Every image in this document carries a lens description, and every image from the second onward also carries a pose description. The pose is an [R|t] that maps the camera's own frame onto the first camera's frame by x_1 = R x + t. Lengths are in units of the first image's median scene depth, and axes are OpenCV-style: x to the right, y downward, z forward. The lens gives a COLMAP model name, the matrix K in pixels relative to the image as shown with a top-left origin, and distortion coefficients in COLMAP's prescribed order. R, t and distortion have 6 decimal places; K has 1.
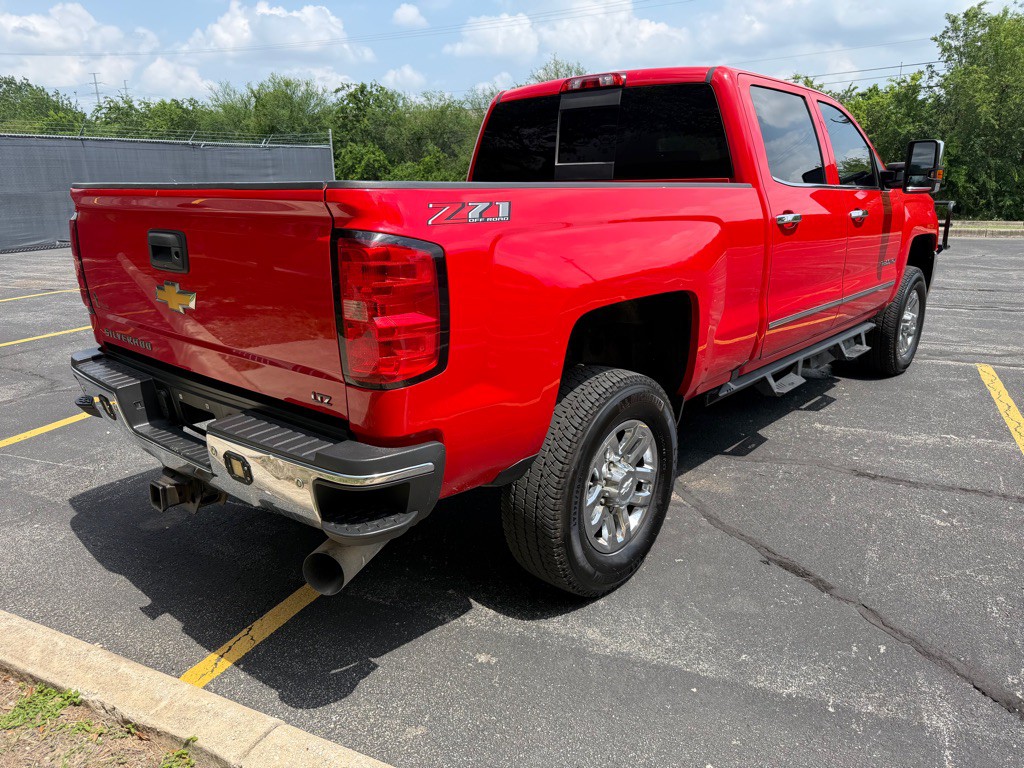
lens RADIAL K [[731.3, 0, 512.0], [0, 731.3, 384.0], [0, 0, 1]] dist [0.000345, -0.008499]
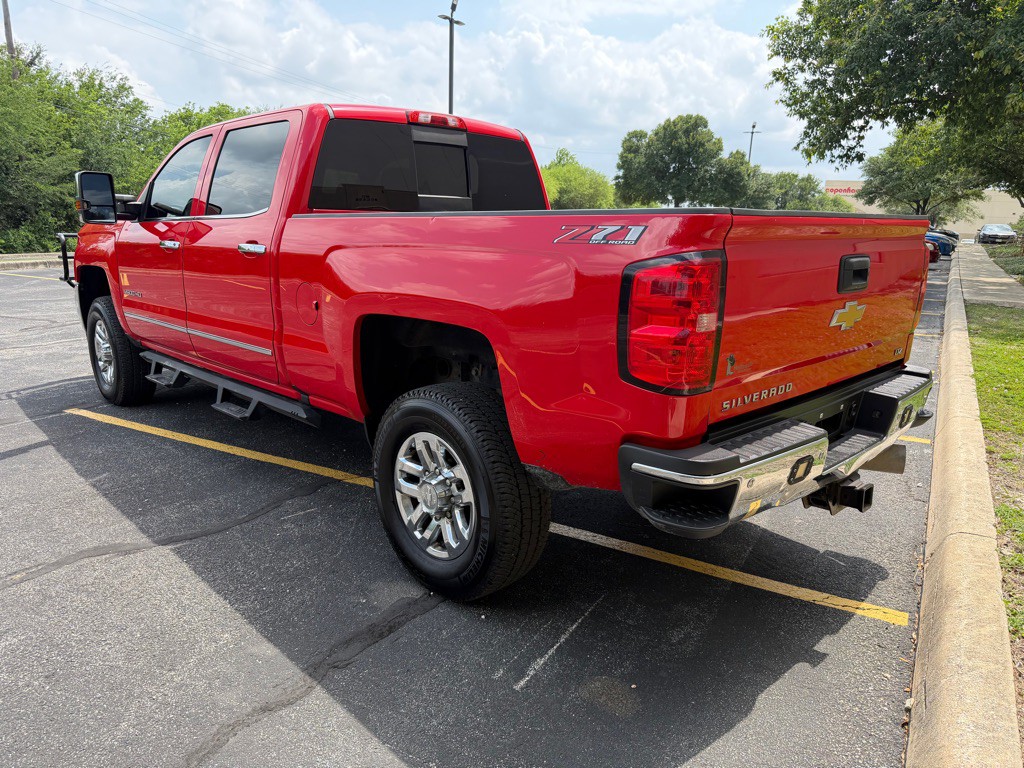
lens RADIAL K [[723.0, 0, 515.1], [0, 723.0, 390.5], [0, 0, 1]] dist [0.030822, -0.040428]
pose [[0.079954, -0.215729, 0.973174, -0.968034], [0.248771, 0.949725, 0.190092, -0.209892], [-0.965257, 0.226899, 0.129601, 0.831360]]
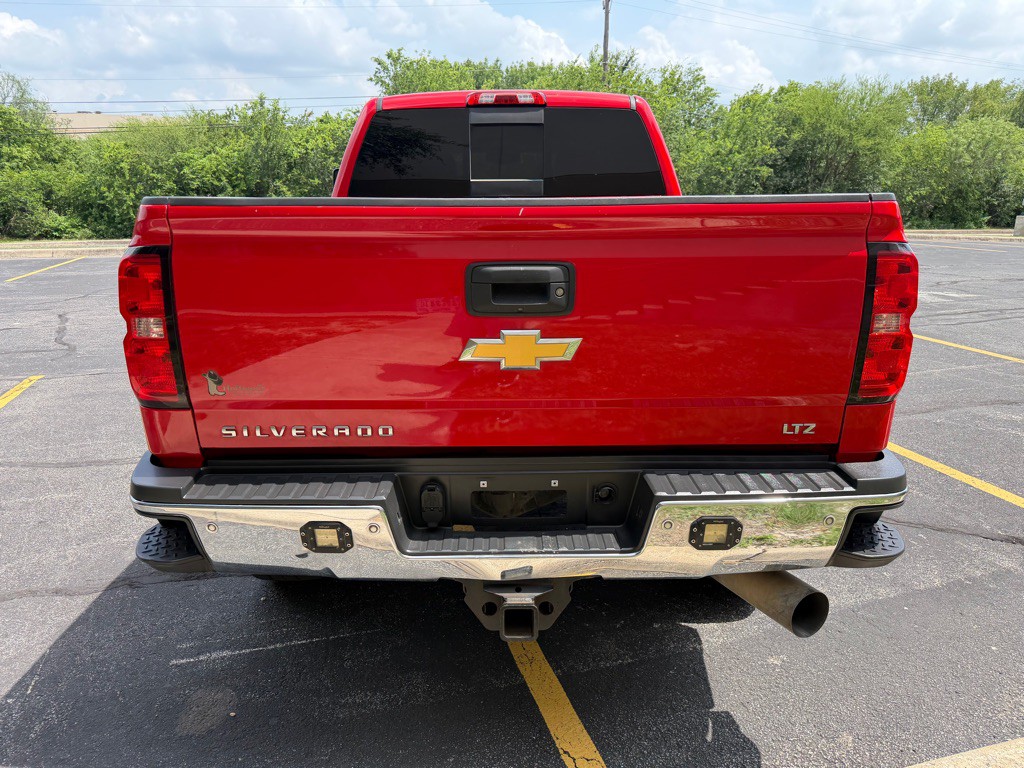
lens RADIAL K [[733.2, 0, 512.0], [0, 733.2, 384.0], [0, 0, 1]] dist [0.001650, -0.043577]
pose [[0.752844, -0.159808, 0.638505, -0.572298], [0.176391, 0.983579, 0.038196, -0.068586], [-0.634124, 0.083871, 0.768670, 0.262601]]
